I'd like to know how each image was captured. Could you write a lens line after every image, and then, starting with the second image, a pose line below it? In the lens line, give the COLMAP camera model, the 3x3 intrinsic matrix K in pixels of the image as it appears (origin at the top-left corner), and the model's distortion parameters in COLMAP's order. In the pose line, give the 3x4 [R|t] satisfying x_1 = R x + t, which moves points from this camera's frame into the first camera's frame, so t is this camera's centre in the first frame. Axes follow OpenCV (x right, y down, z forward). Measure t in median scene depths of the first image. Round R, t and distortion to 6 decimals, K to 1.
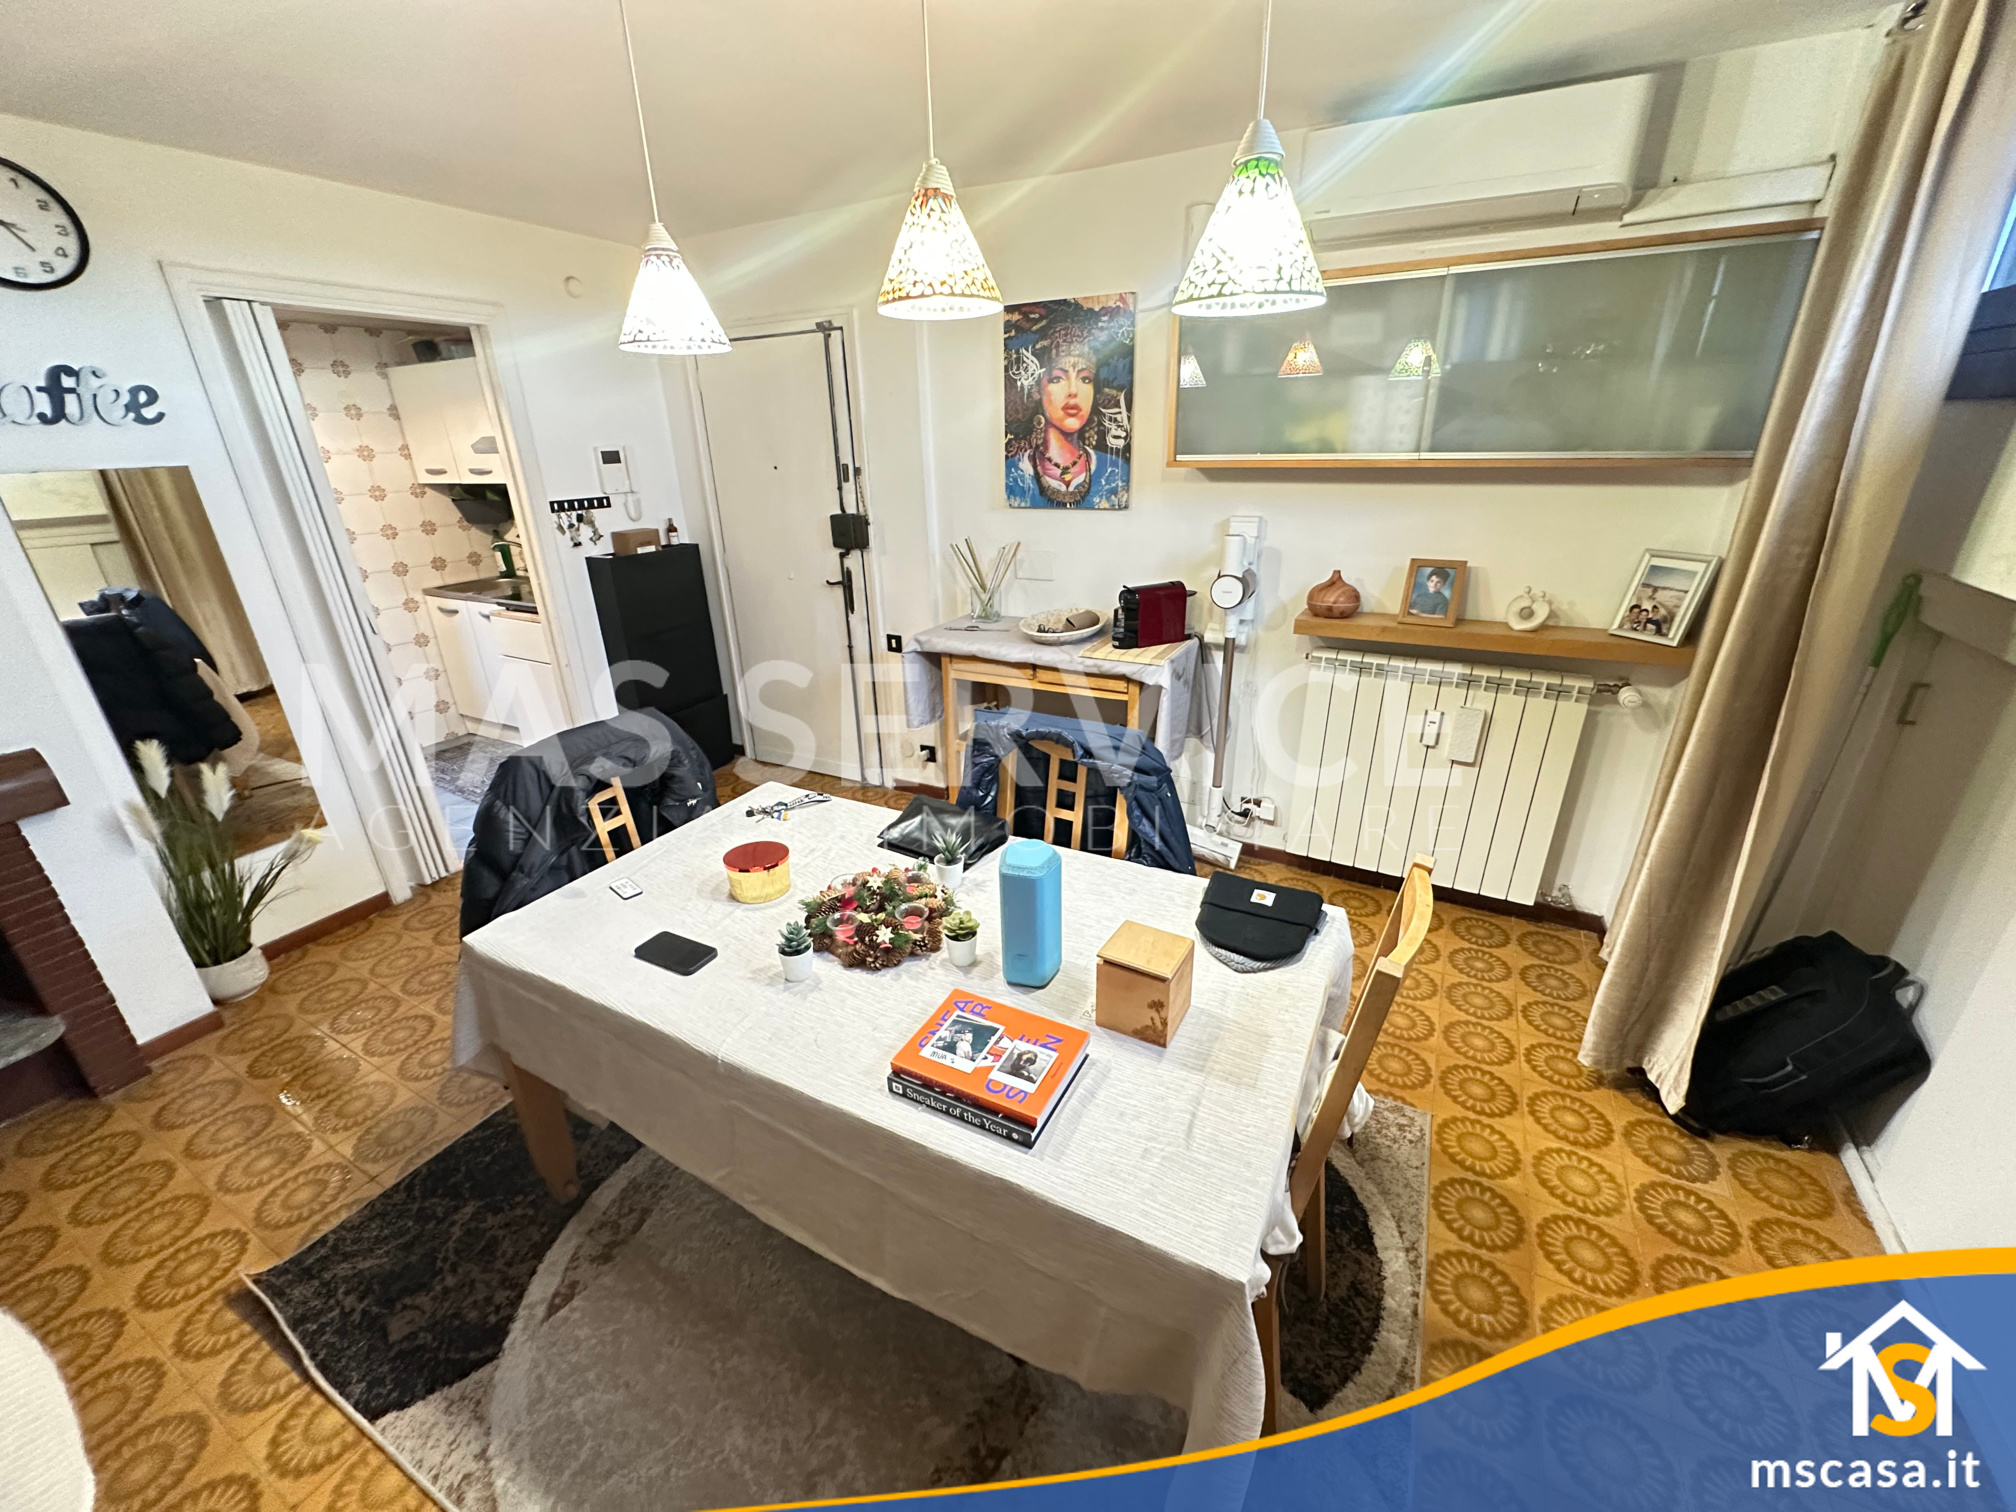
lens RADIAL K [[807.3, 0, 1008.9], [0, 807.3, 756.9], [0, 0, 1]] dist [-0.006039, 0.001093]
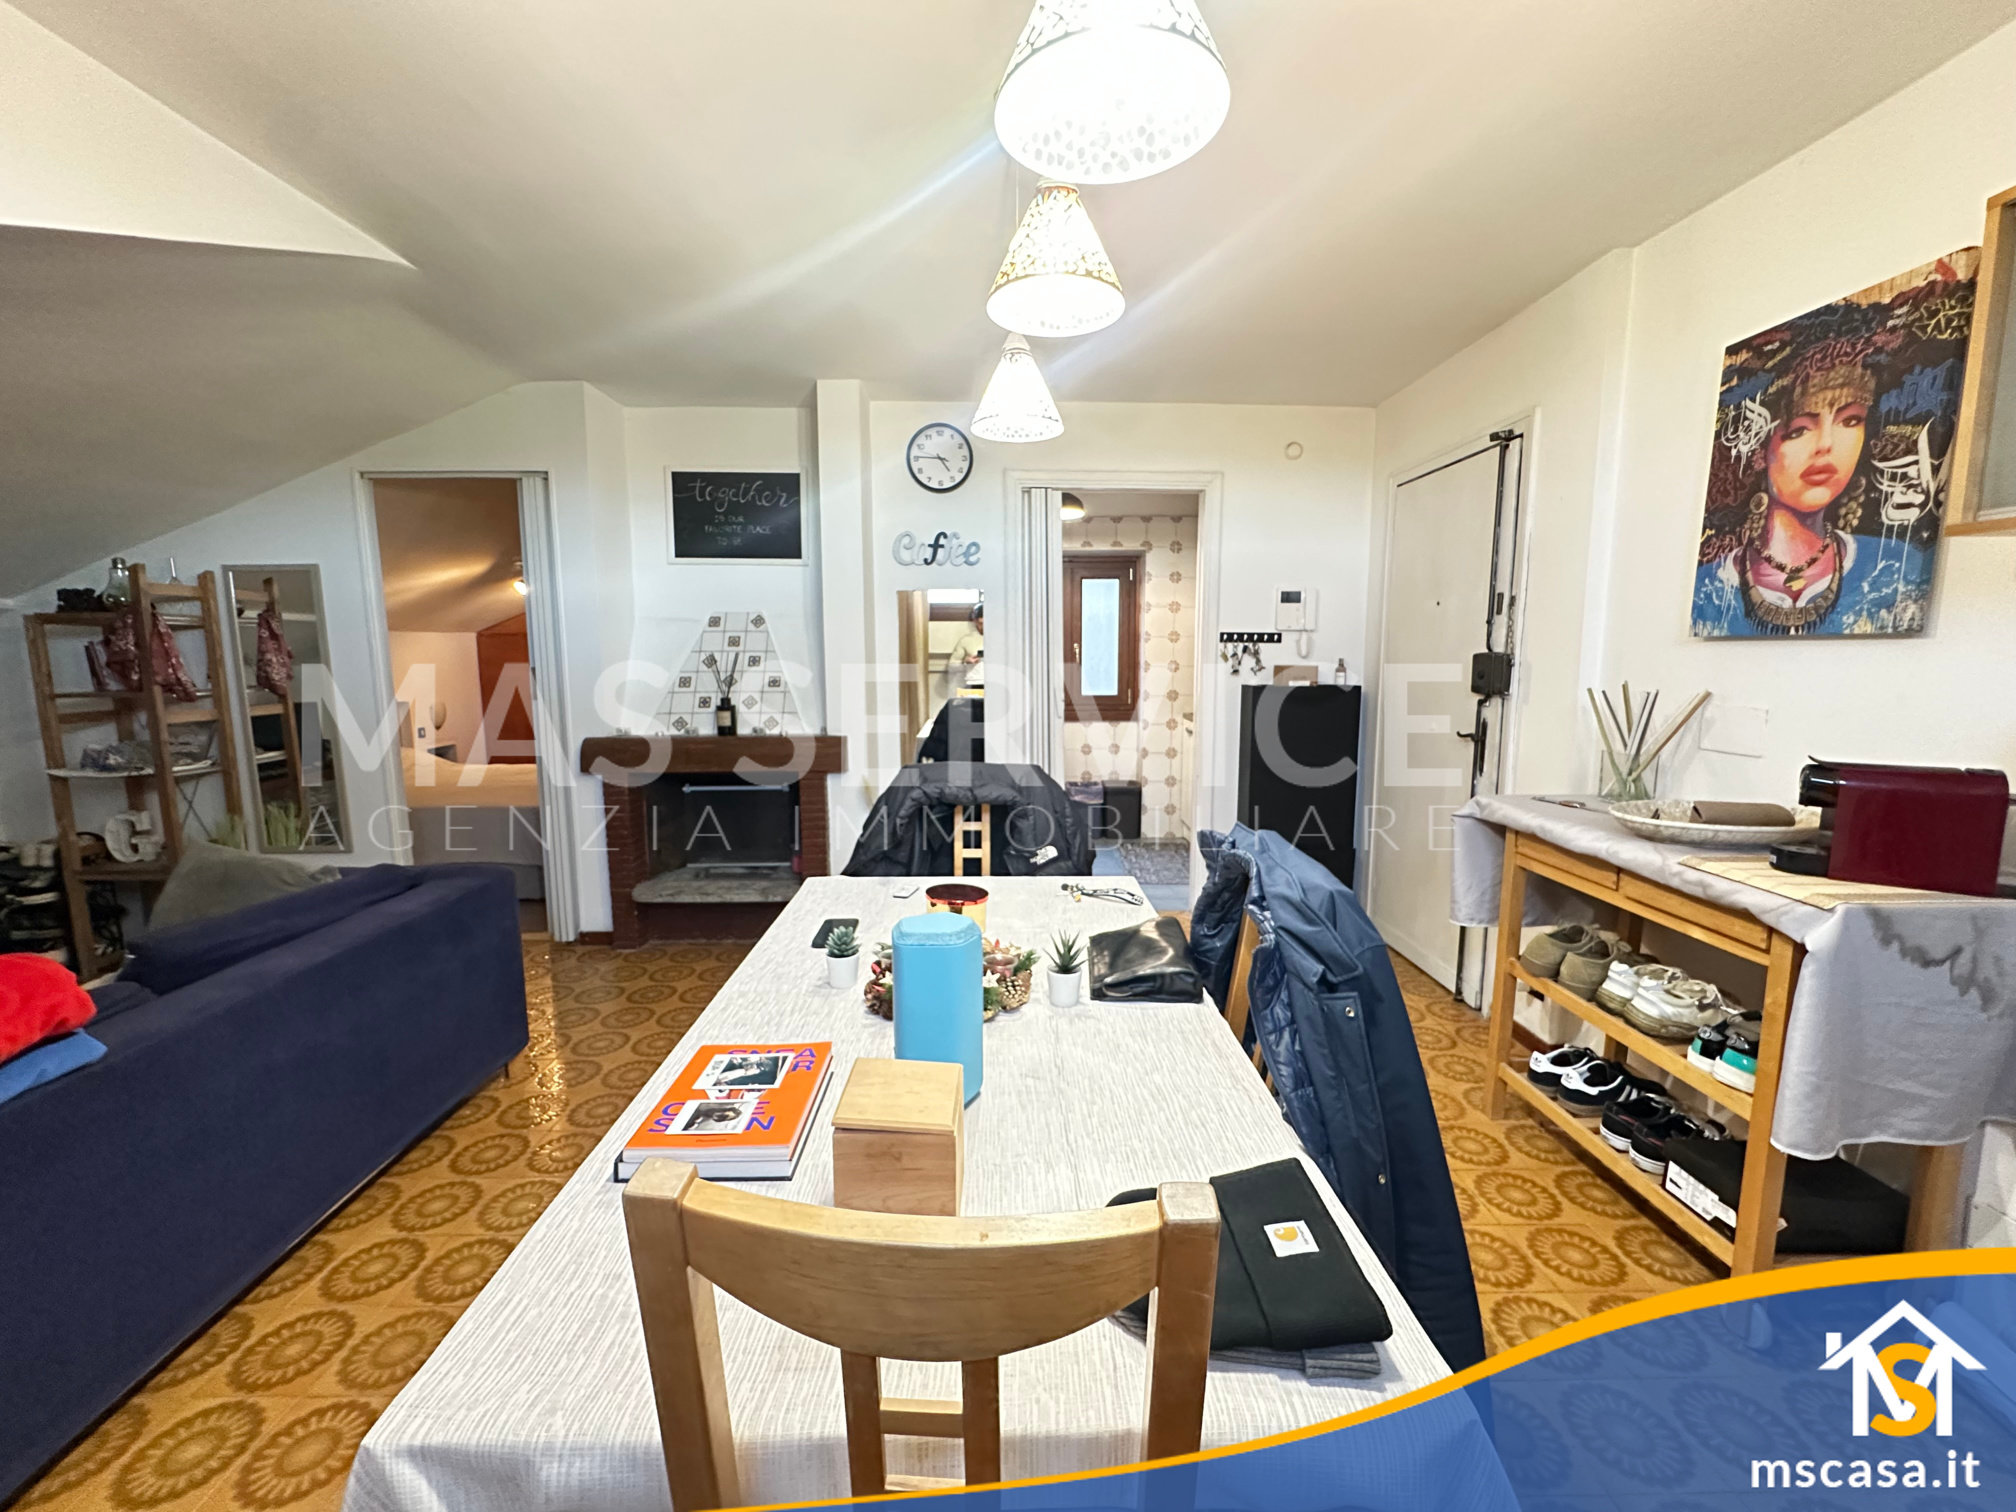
lens RADIAL K [[807.3, 0, 1006.2], [0, 807.3, 754.7], [0, 0, 1]] dist [-0.006039, 0.001093]
pose [[0.486013, 0.136403, -0.863241, 0.326445], [-0.336886, 0.940651, -0.041036, -0.011158], [0.806411, 0.310758, 0.503121, 0.285850]]
